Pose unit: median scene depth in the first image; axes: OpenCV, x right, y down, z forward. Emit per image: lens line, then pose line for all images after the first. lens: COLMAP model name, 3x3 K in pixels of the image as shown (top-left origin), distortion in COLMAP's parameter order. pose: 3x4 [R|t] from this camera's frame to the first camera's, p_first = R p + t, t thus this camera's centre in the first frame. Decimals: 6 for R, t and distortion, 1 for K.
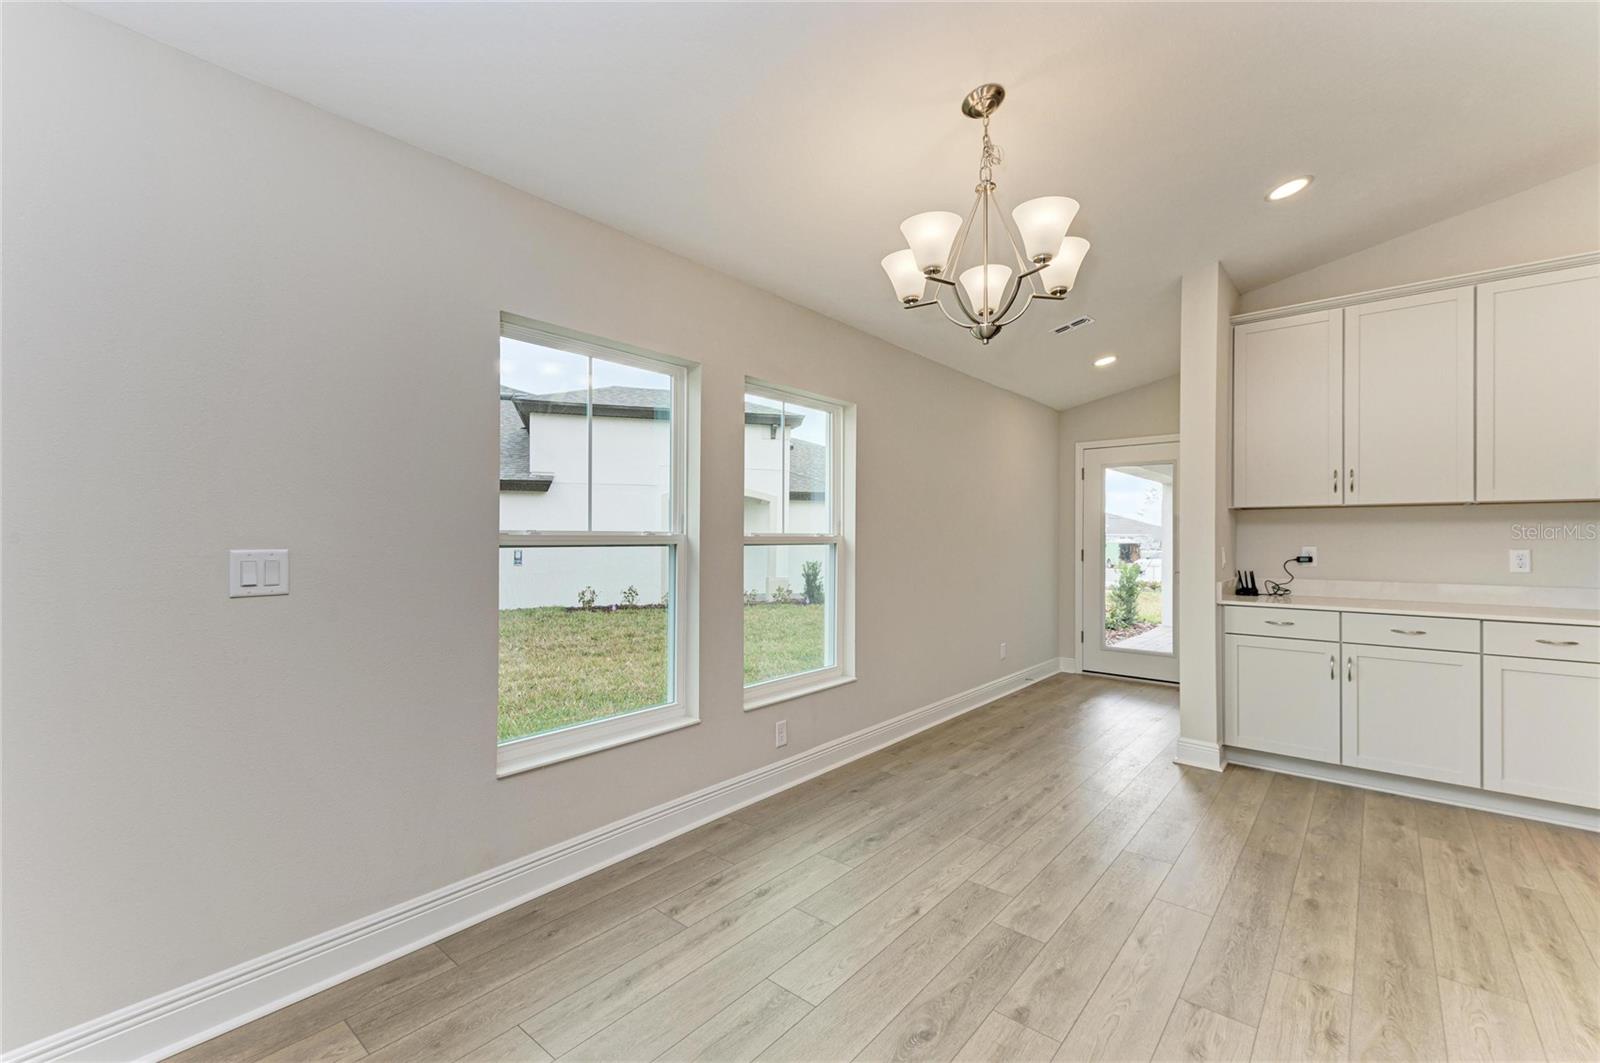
lens RADIAL K [[675.4, 0, 794.2], [0, 675.4, 534.1], [0, 0, 1]] dist [0.024072, -0.010940]
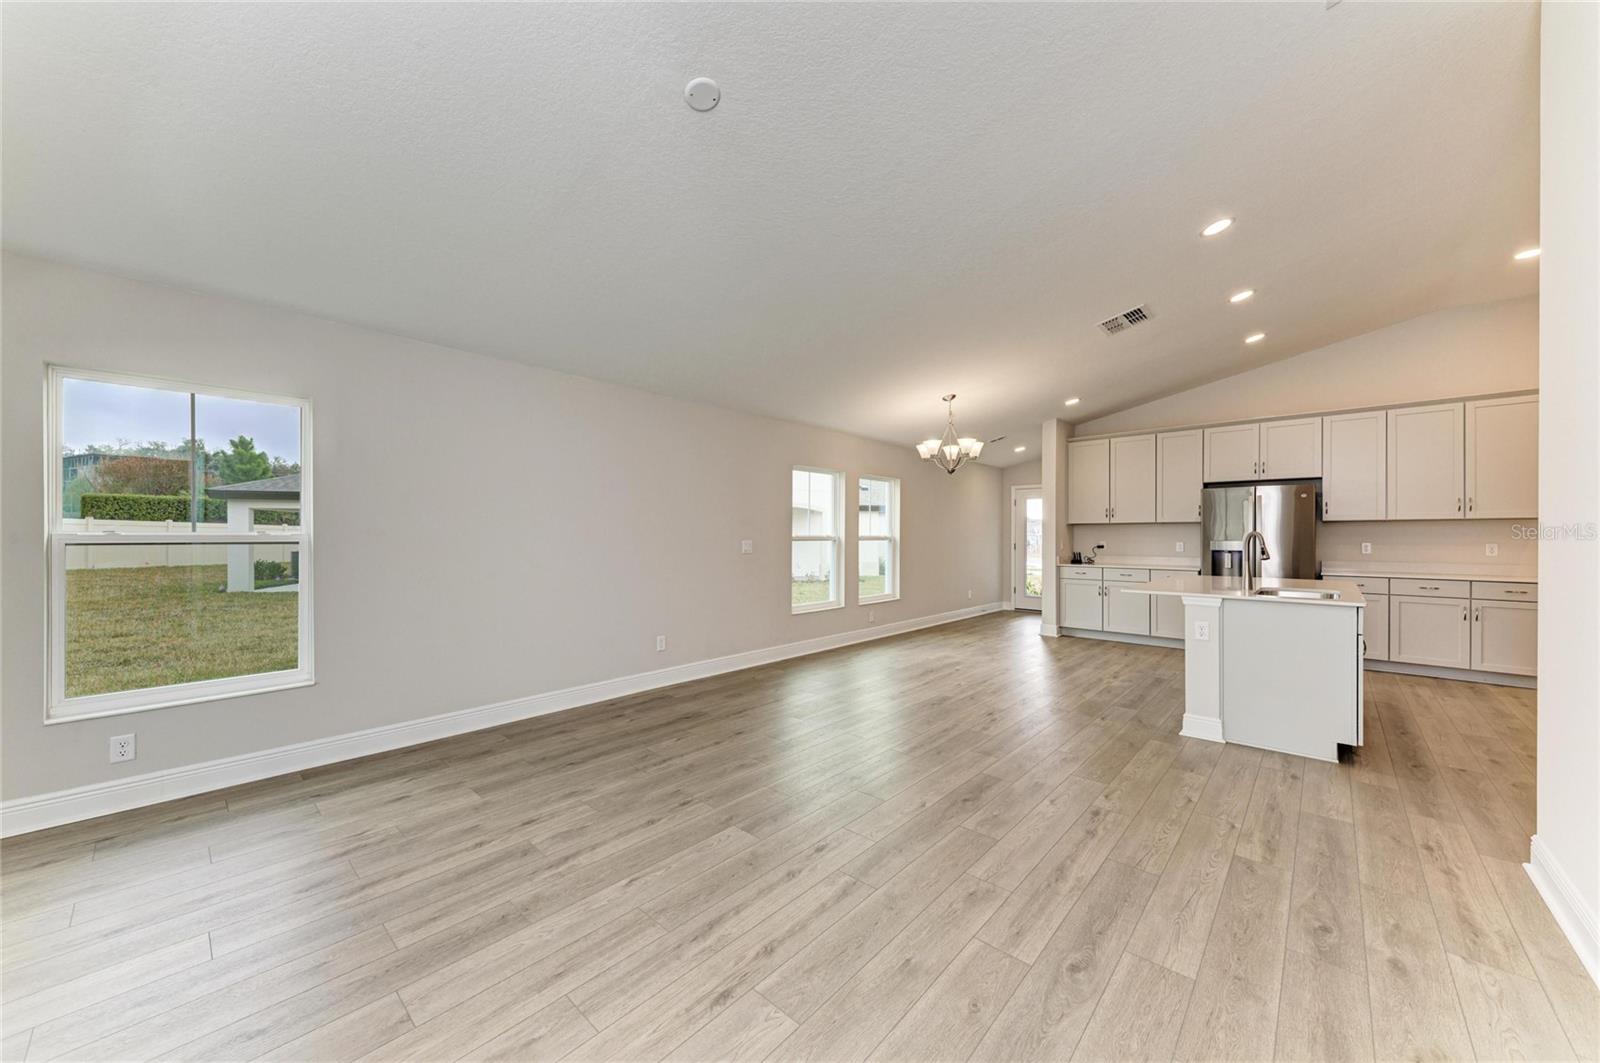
lens RADIAL K [[576.1, 0, 796.4], [0, 576.1, 535.7], [0, 0, 1]] dist [0.010203, -0.000164]
pose [[0.999399, -0.001493, -0.034624, -0.197326], [0.001607, 0.999993, 0.003267, -0.007464], [0.034619, -0.003321, 0.999395, -1.003512]]
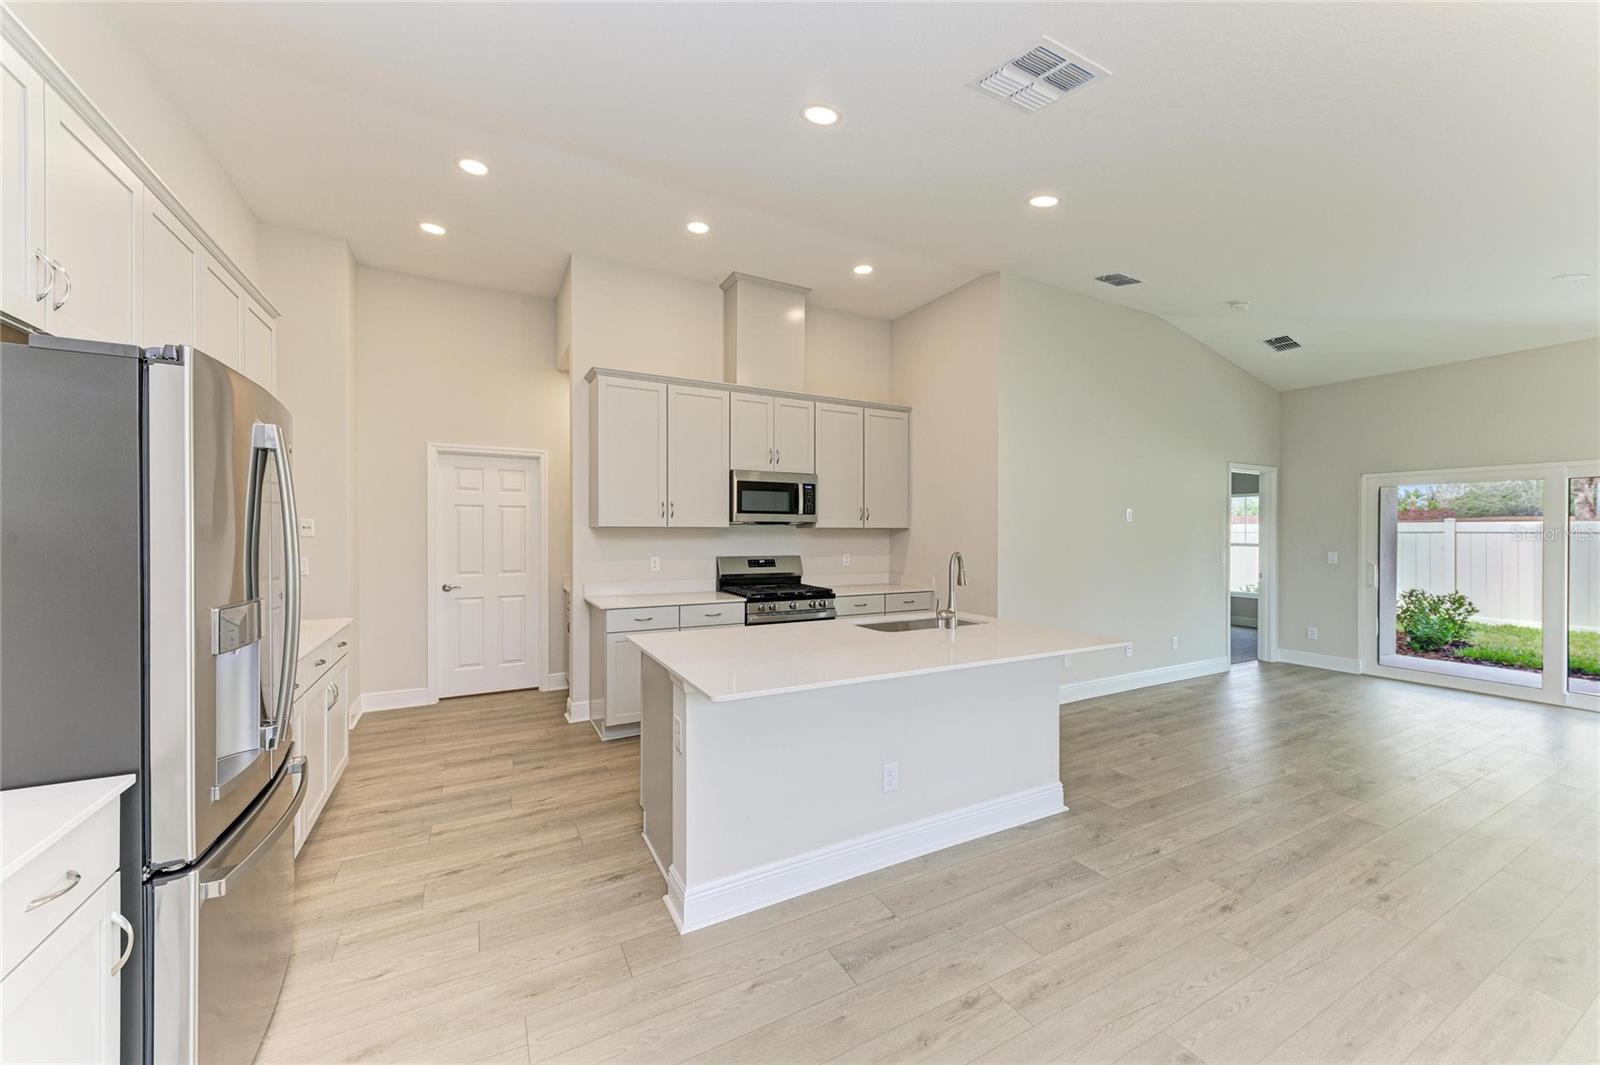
lens RADIAL K [[598.1, 0, 799.9], [0, 598.1, 536.2], [0, 0, 1]] dist [0.016970, -0.003845]
pose [[-0.933787, -0.011505, 0.357643, 0.485376], [-0.009100, 0.999923, 0.008405, -0.039440], [-0.357713, 0.004594, -0.933820, 0.934241]]
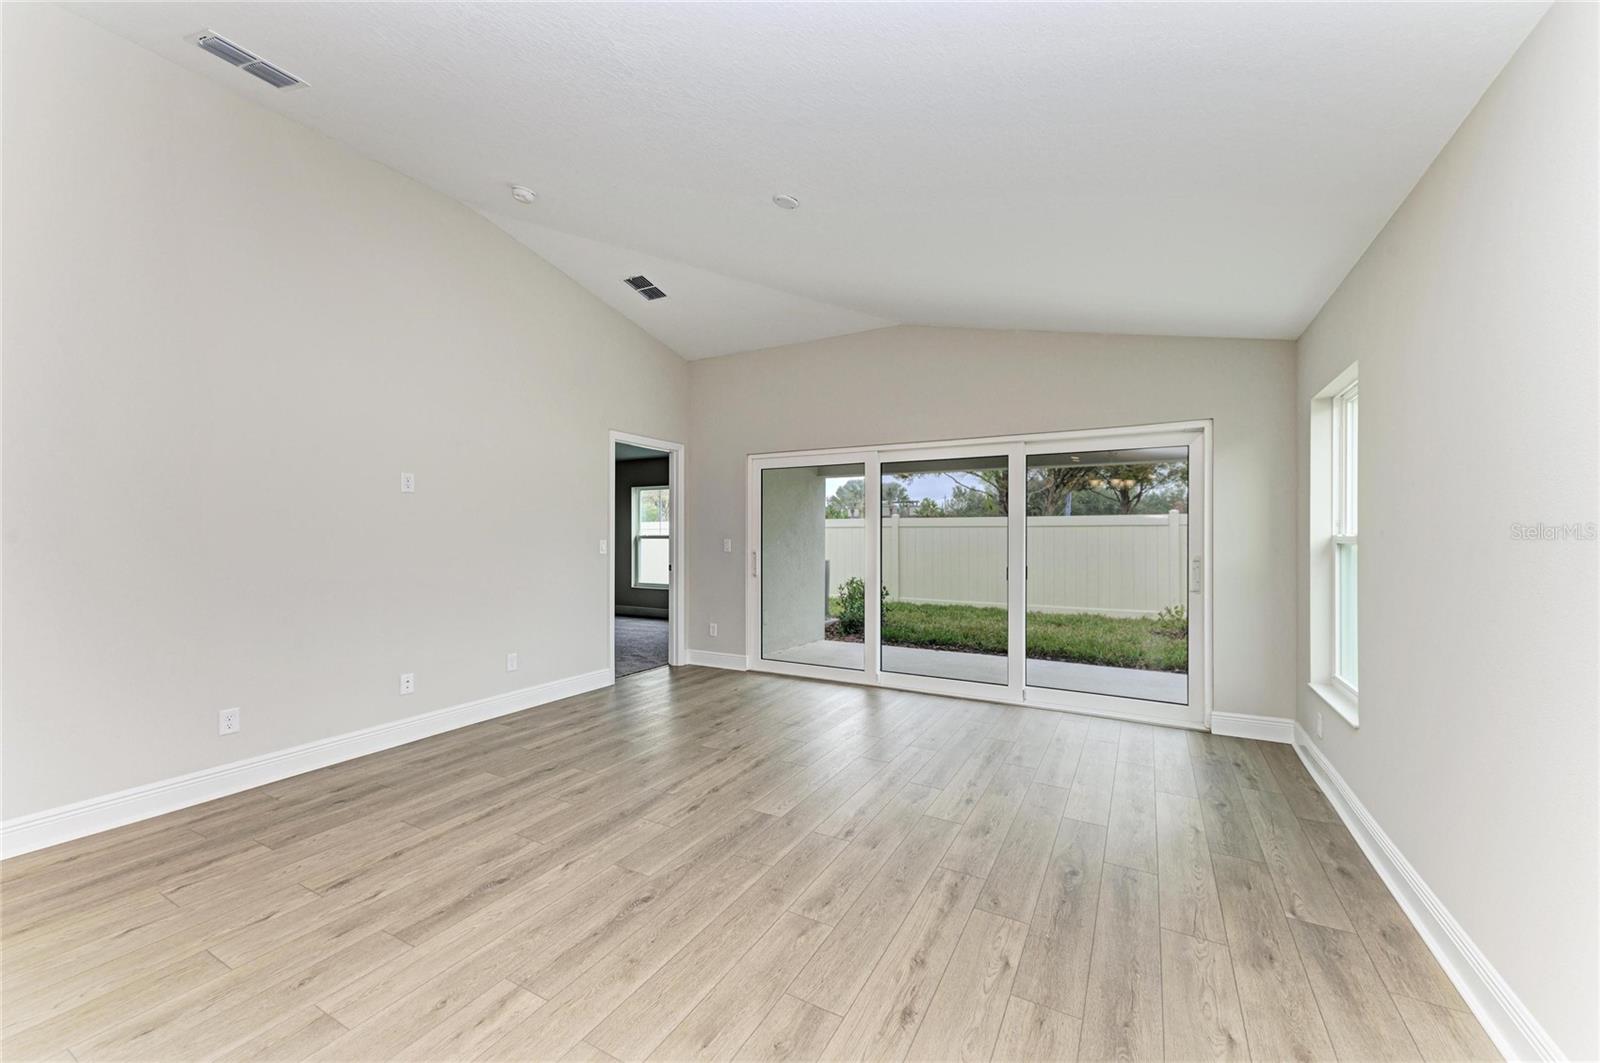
lens RADIAL K [[623.3, 0, 800.0], [0, 623.3, 531.5], [0, 0, 1]] dist [0.016916, -0.000124]
pose [[-0.980084, -0.006591, -0.198472, -0.166411], [-0.004784, 0.999943, -0.009583, -0.000629], [0.198524, -0.008443, -0.980060, 0.421952]]
